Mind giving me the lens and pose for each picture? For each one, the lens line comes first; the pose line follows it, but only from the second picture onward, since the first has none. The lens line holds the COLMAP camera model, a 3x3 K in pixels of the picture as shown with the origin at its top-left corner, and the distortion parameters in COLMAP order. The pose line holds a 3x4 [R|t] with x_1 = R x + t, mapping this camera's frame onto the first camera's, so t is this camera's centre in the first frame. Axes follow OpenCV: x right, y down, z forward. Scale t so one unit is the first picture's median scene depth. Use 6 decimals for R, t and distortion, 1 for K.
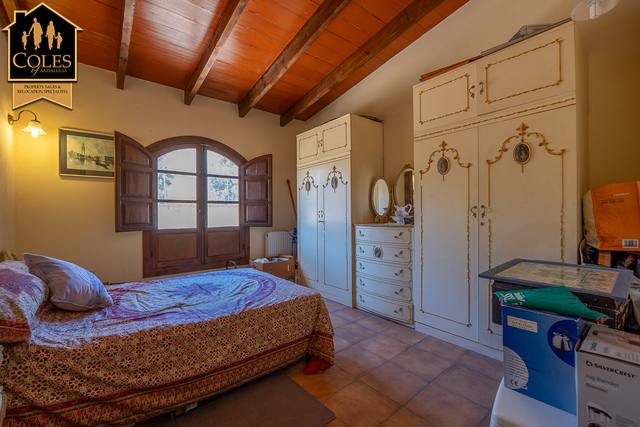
lens RADIAL K [[268.7, 0, 320.0], [0, 268.7, 213.5], [0, 0, 1]] dist [-0.006487, -0.000106]
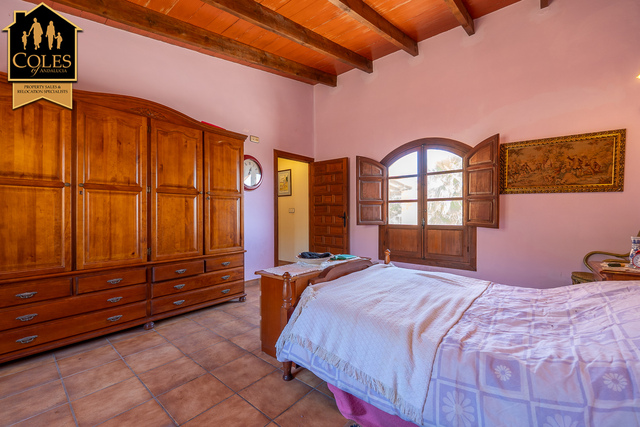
lens RADIAL K [[268.7, 0, 320.0], [0, 268.7, 213.5], [0, 0, 1]] dist [-0.006487, -0.000106]
pose [[0.187070, 0.005503, -0.982331, 0.514656], [0.009236, 0.999930, 0.007361, -0.003087], [0.982303, -0.010449, 0.187007, 0.403187]]
